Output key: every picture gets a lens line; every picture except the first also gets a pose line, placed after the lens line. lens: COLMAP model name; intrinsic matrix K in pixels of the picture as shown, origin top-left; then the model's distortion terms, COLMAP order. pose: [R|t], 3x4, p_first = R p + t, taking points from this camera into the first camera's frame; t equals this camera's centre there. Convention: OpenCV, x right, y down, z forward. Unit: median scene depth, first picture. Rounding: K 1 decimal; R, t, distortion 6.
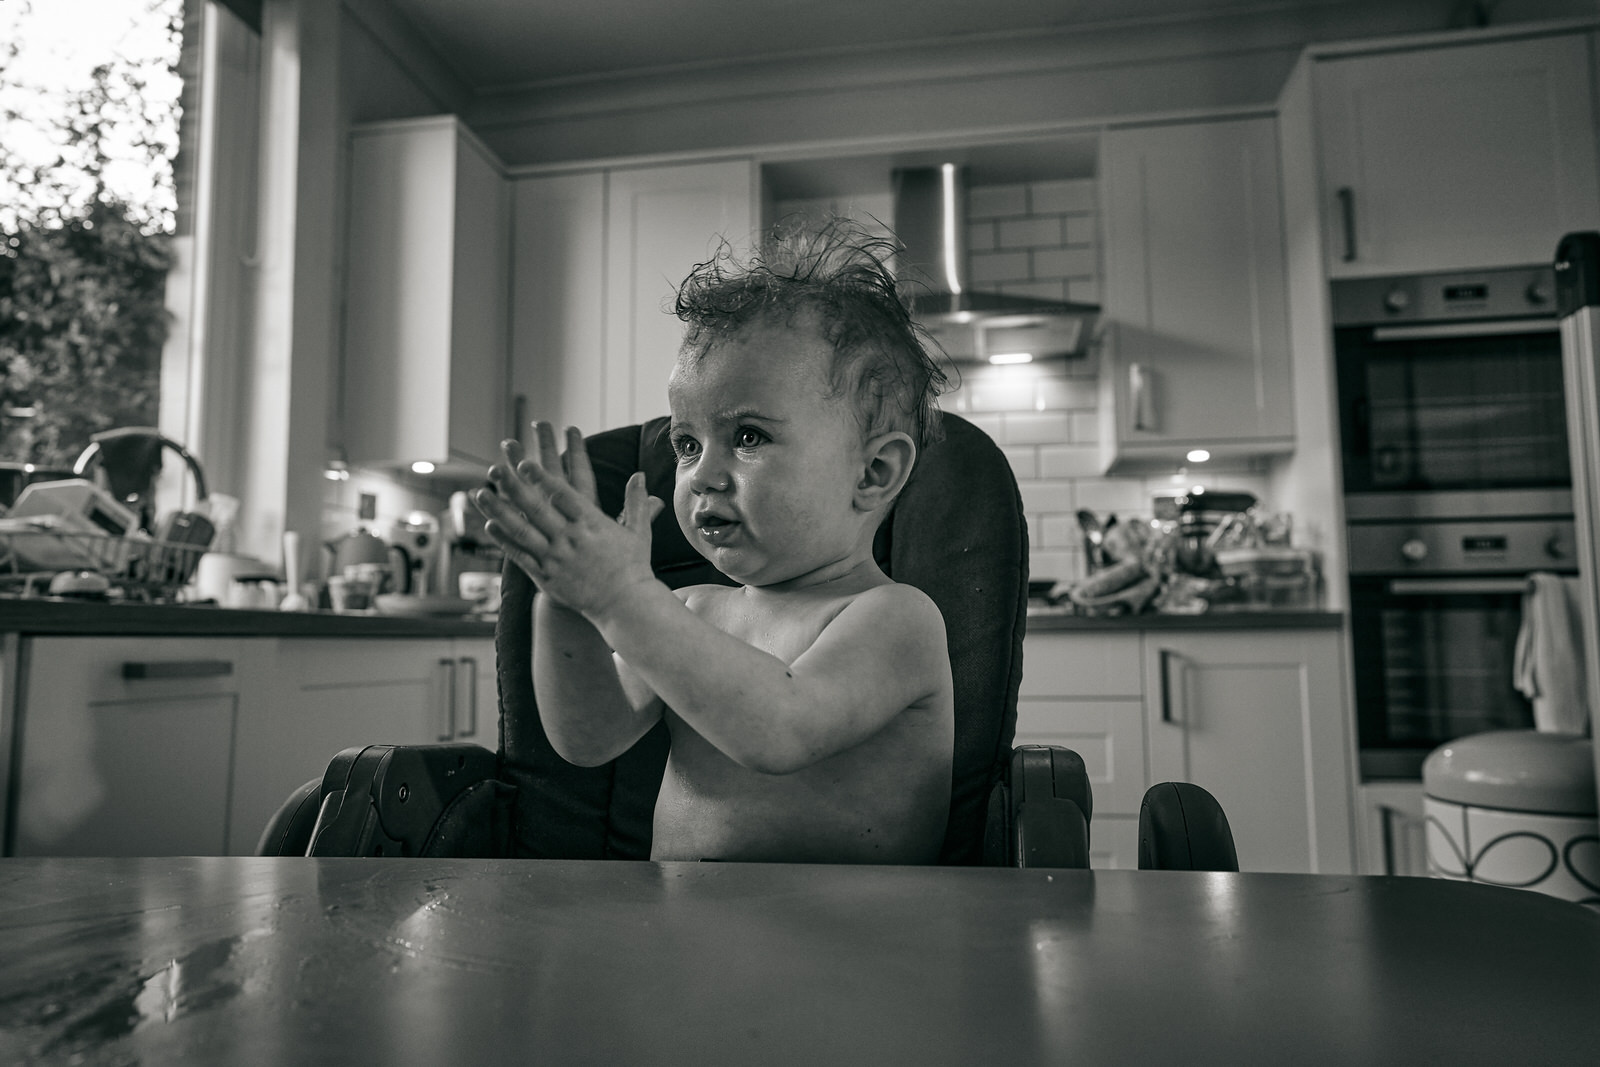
lens RADIAL K [[1079.5, 0, 801.7], [0, 1079.5, 531.1], [0, 0, 1]] dist [-0.017497, 0.025568]
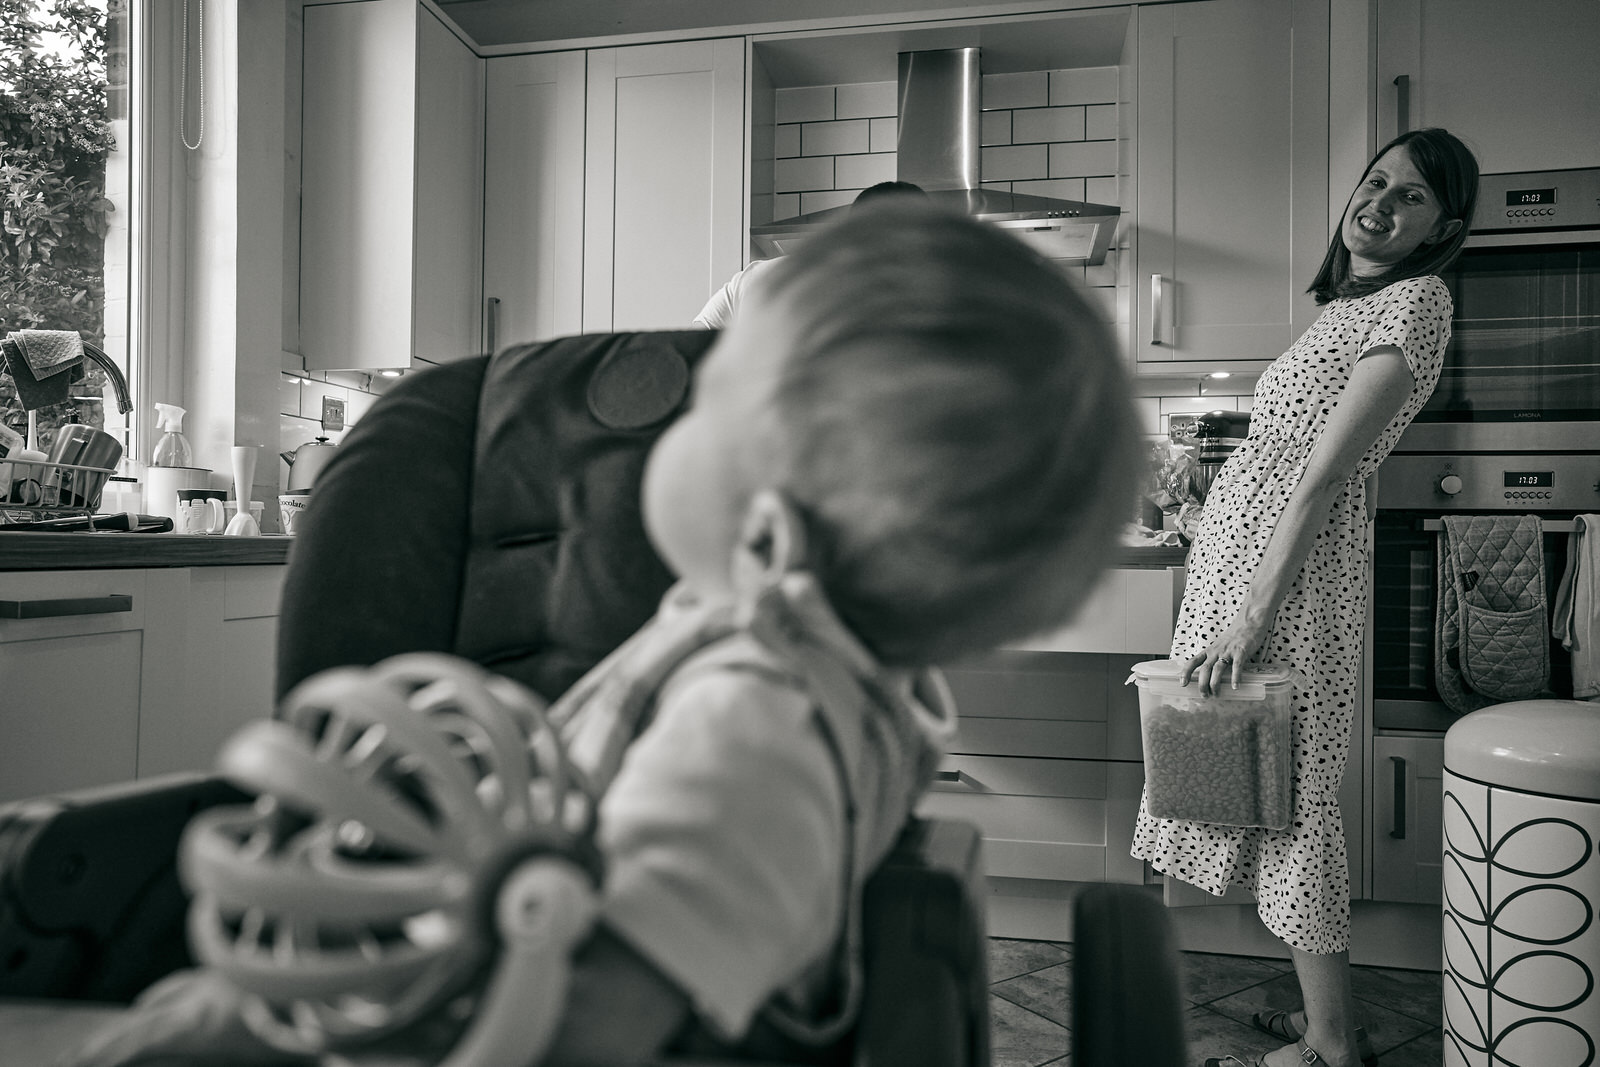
lens RADIAL K [[1079.5, 0, 797.1], [0, 1079.5, 541.1], [0, 0, 1]] dist [-0.017497, 0.025568]
pose [[0.999582, 0.019191, -0.021631, 0.031509], [-0.016992, 0.995078, 0.097630, -0.013824], [0.023398, -0.097222, 0.994988, 0.064616]]
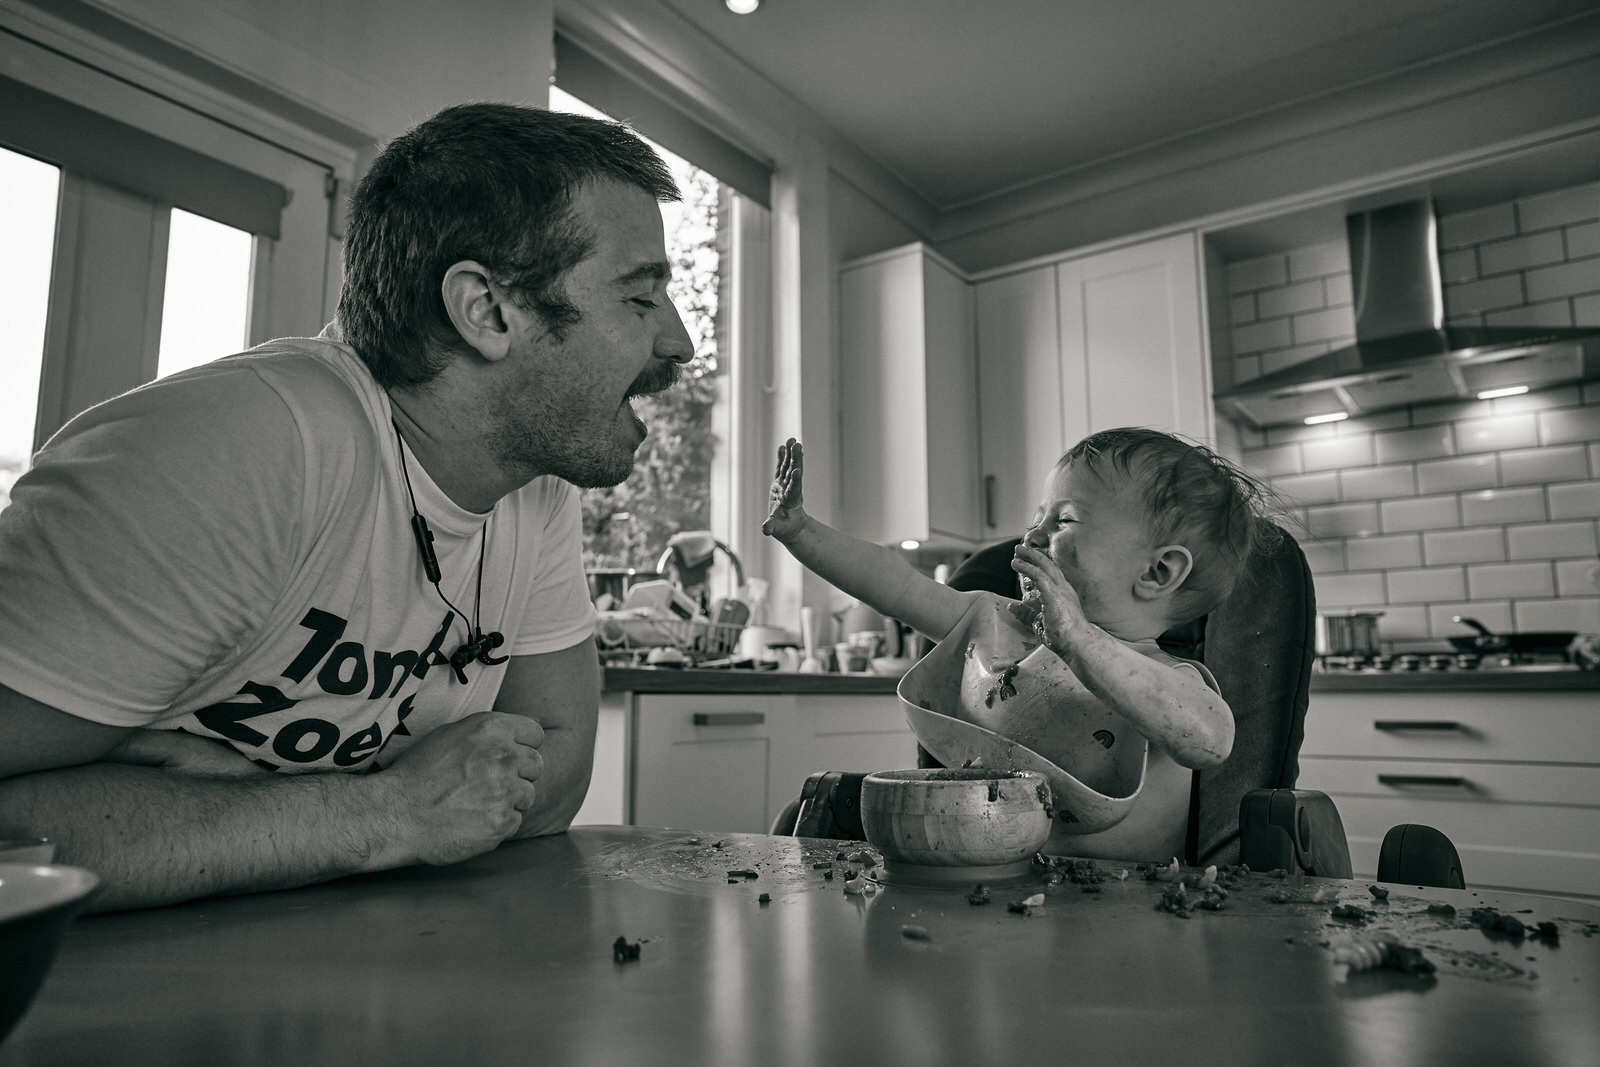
lens RADIAL K [[1079.5, 0, 804.6], [0, 1079.5, 528.2], [0, 0, 1]] dist [-0.017497, 0.025568]
pose [[0.897167, -0.061127, -0.437442, 0.061425], [0.038564, 0.997436, -0.060286, -0.013415], [0.440005, 0.037217, 0.897224, -0.098154]]
